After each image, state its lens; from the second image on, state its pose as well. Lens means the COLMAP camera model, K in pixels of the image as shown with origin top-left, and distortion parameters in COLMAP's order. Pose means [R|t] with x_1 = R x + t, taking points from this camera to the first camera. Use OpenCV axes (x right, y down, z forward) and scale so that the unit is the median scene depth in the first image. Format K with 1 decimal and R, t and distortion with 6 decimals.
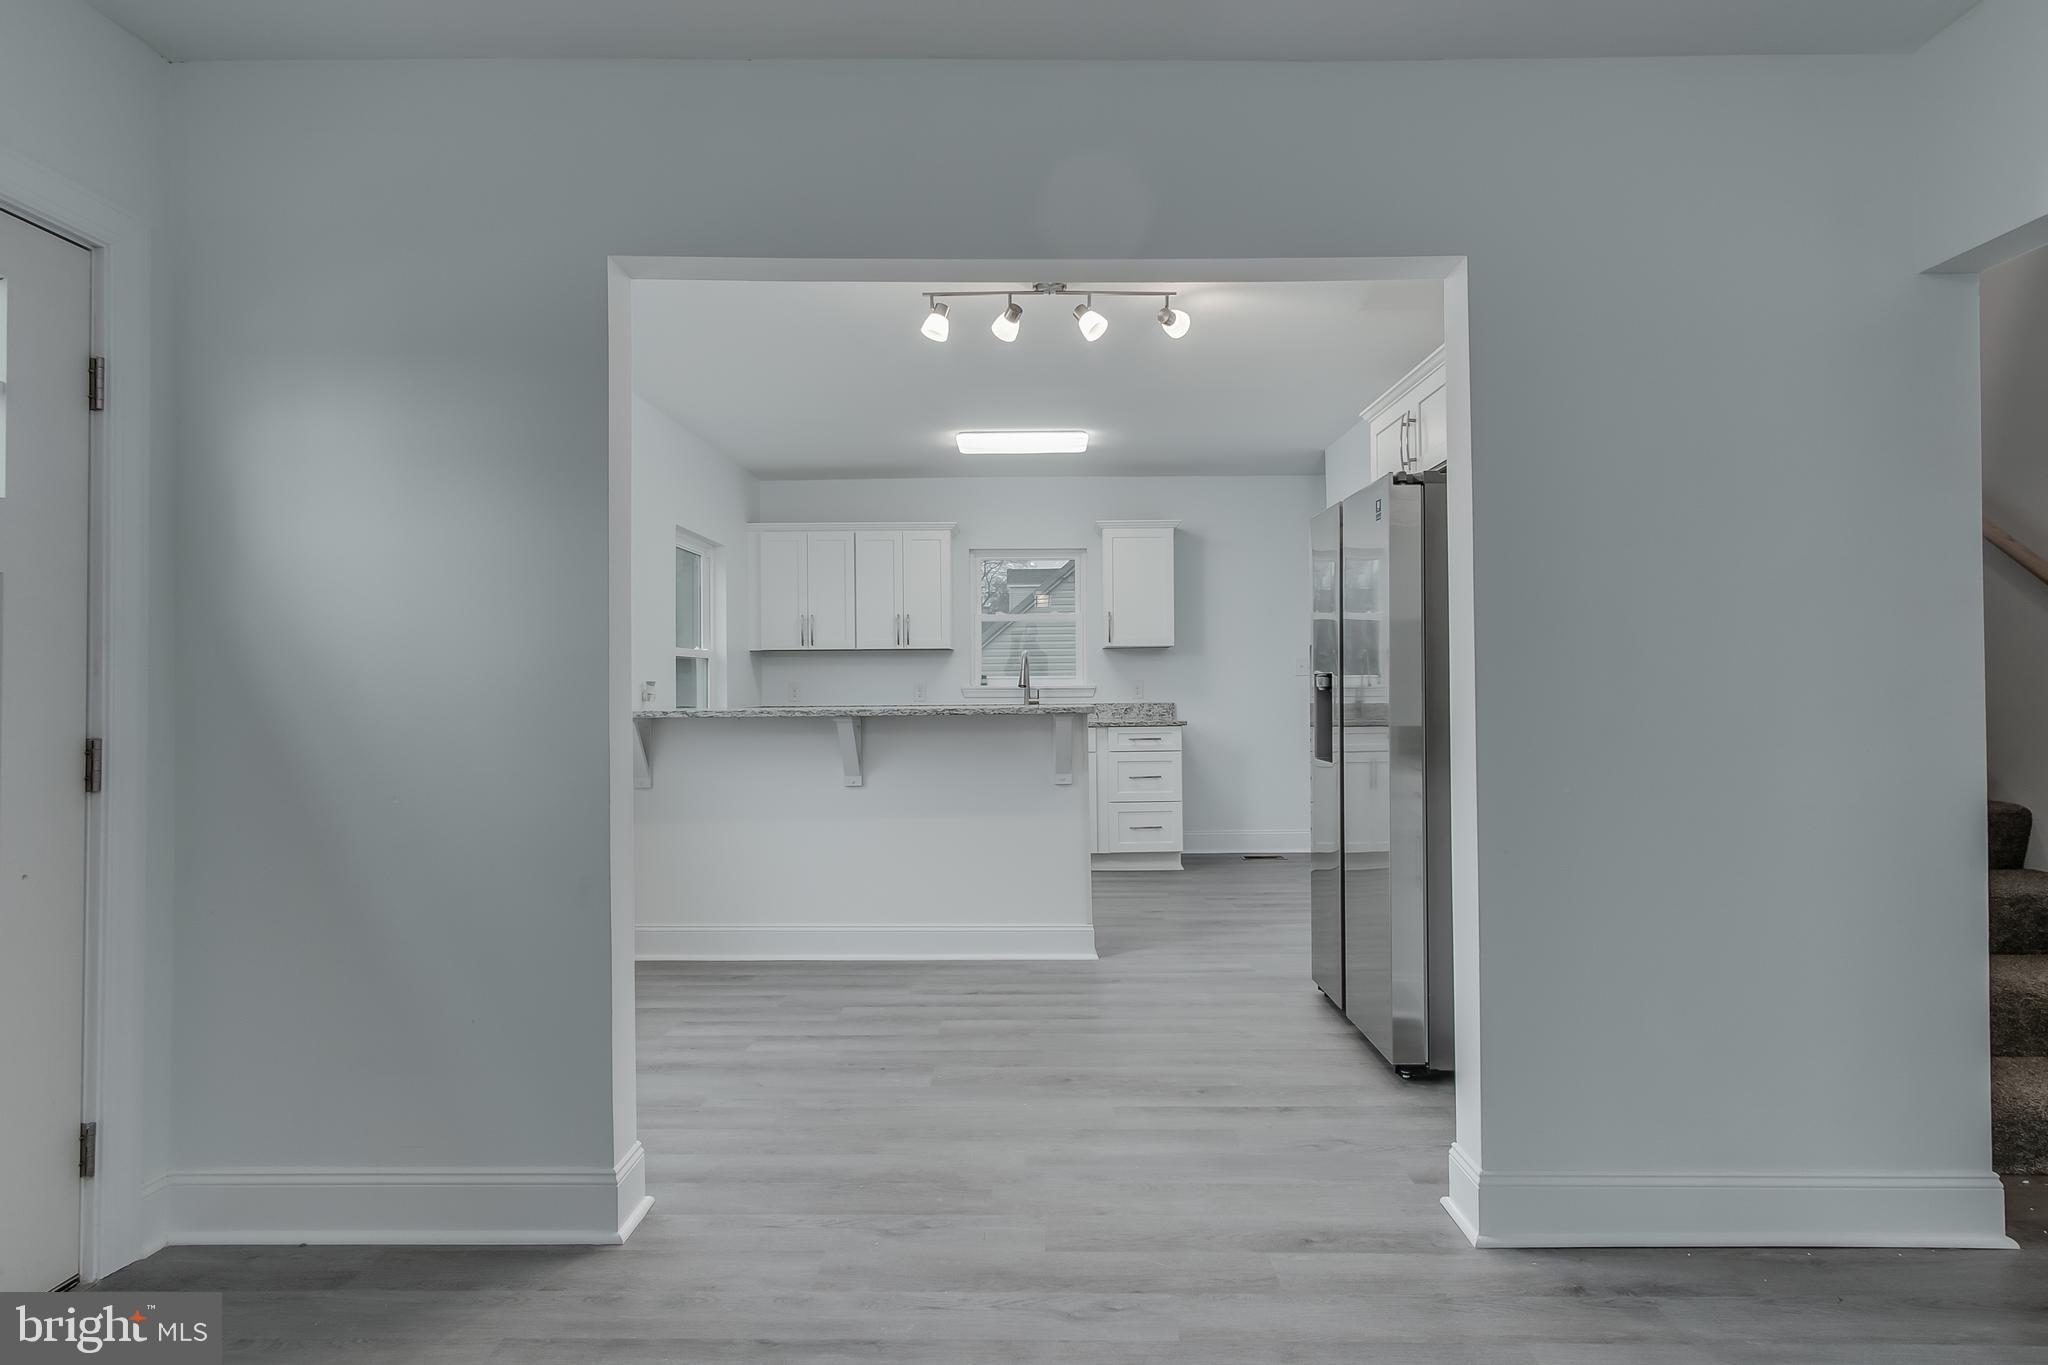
lens RADIAL K [[1078.6, 0, 1035.0], [0, 1078.6, 671.4], [0, 0, 1]] dist [0.006342, 0.000901]
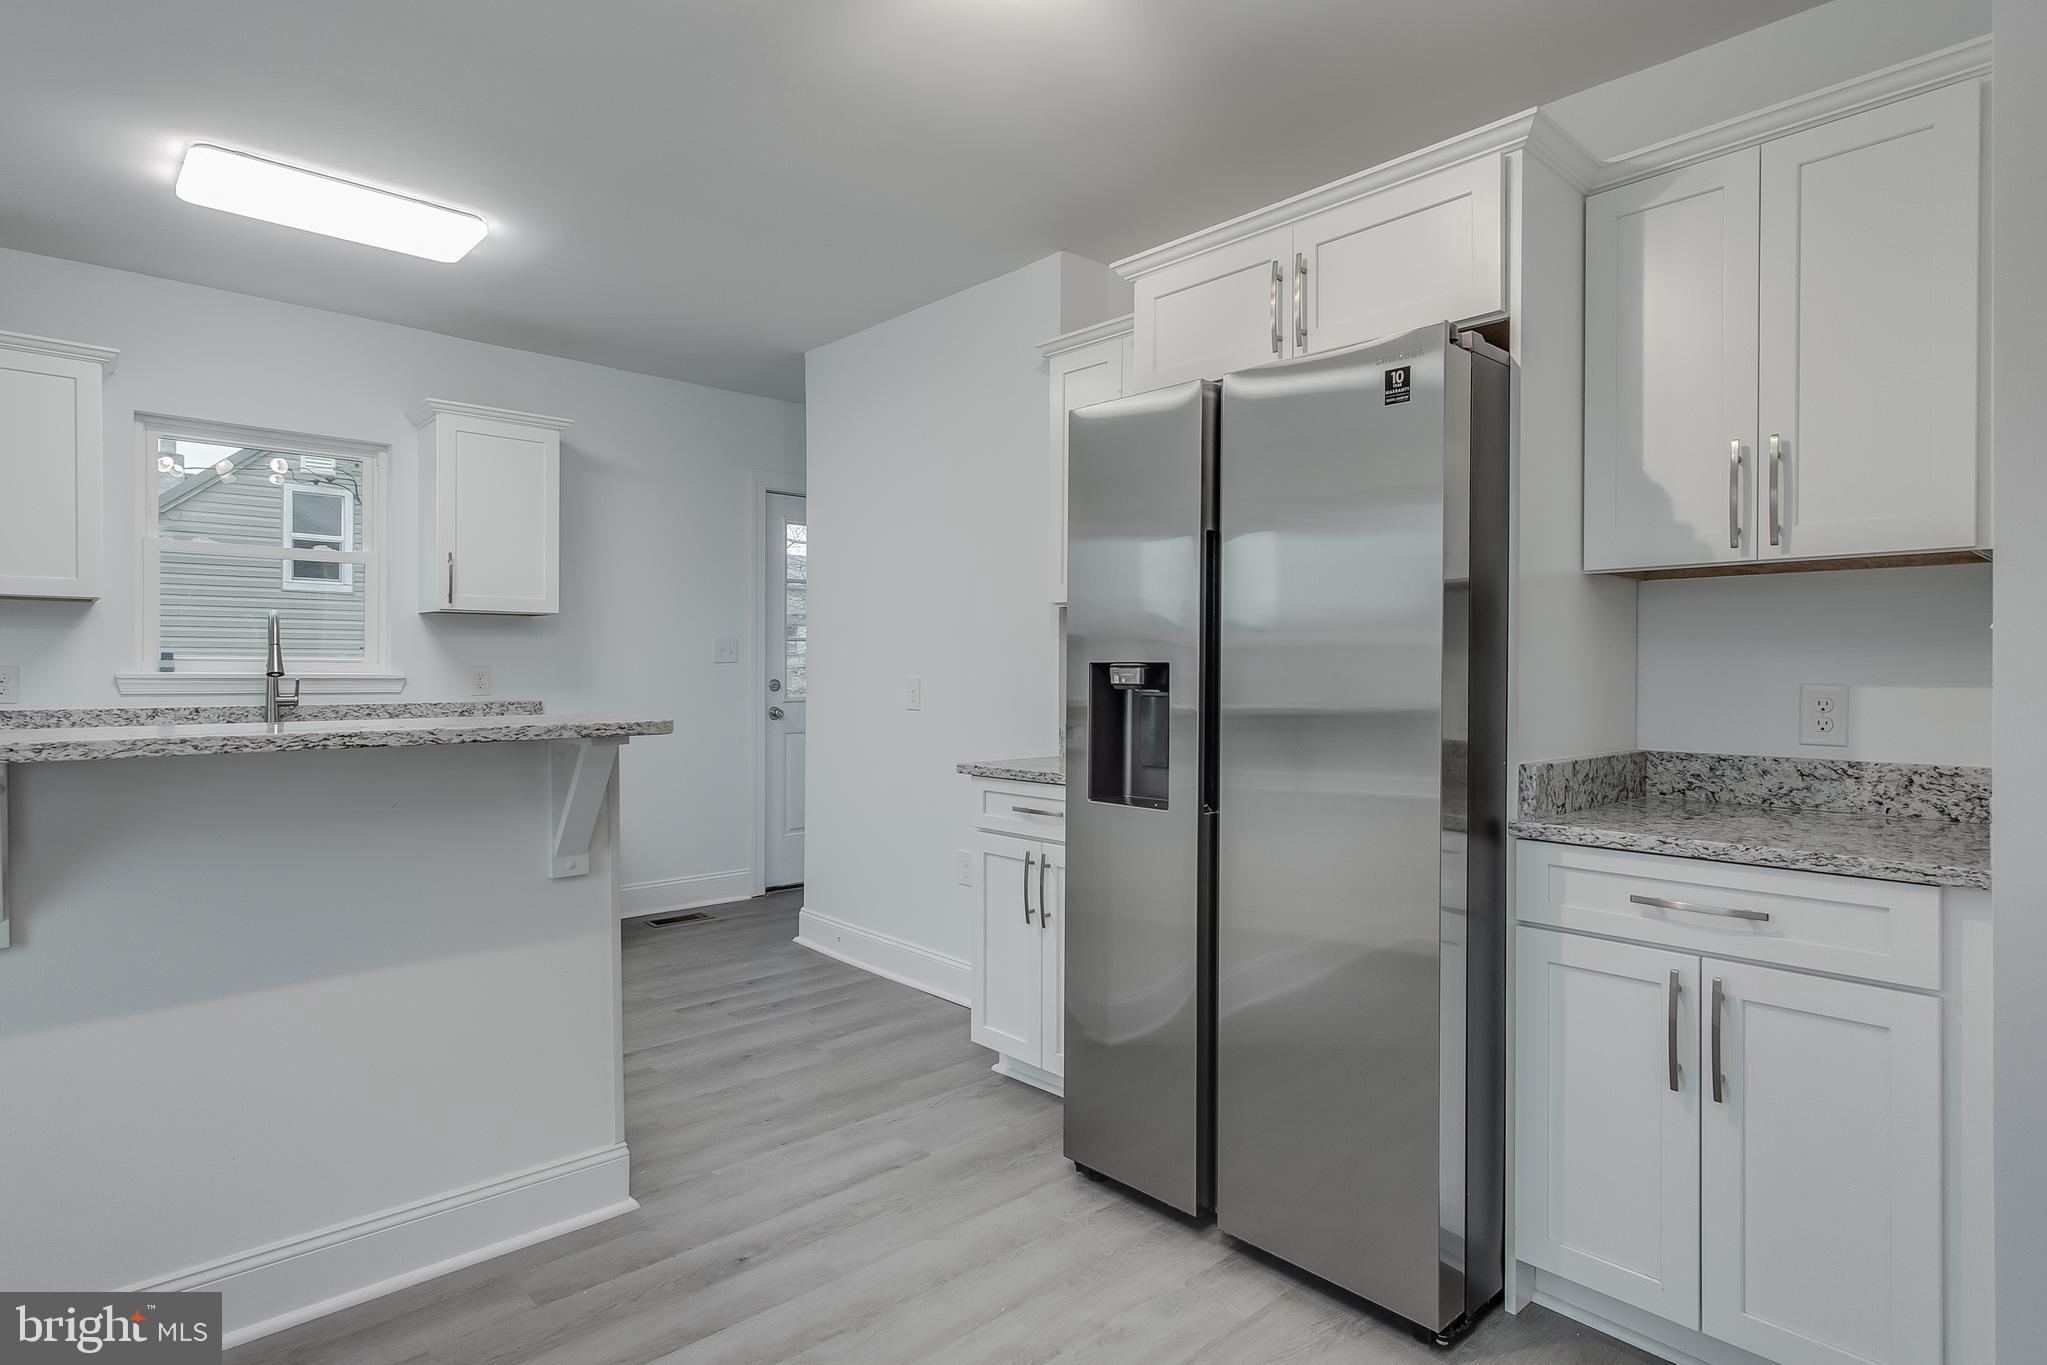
lens RADIAL K [[1083.8, 0, 1028.3], [0, 1083.8, 675.6], [0, 0, 1]] dist [0.005415, 0.000021]
pose [[0.731971, 0.007208, 0.681298, -0.145807], [-0.017583, 0.999811, 0.008313, 0.004091], [-0.681109, -0.018064, 0.731959, 0.448890]]
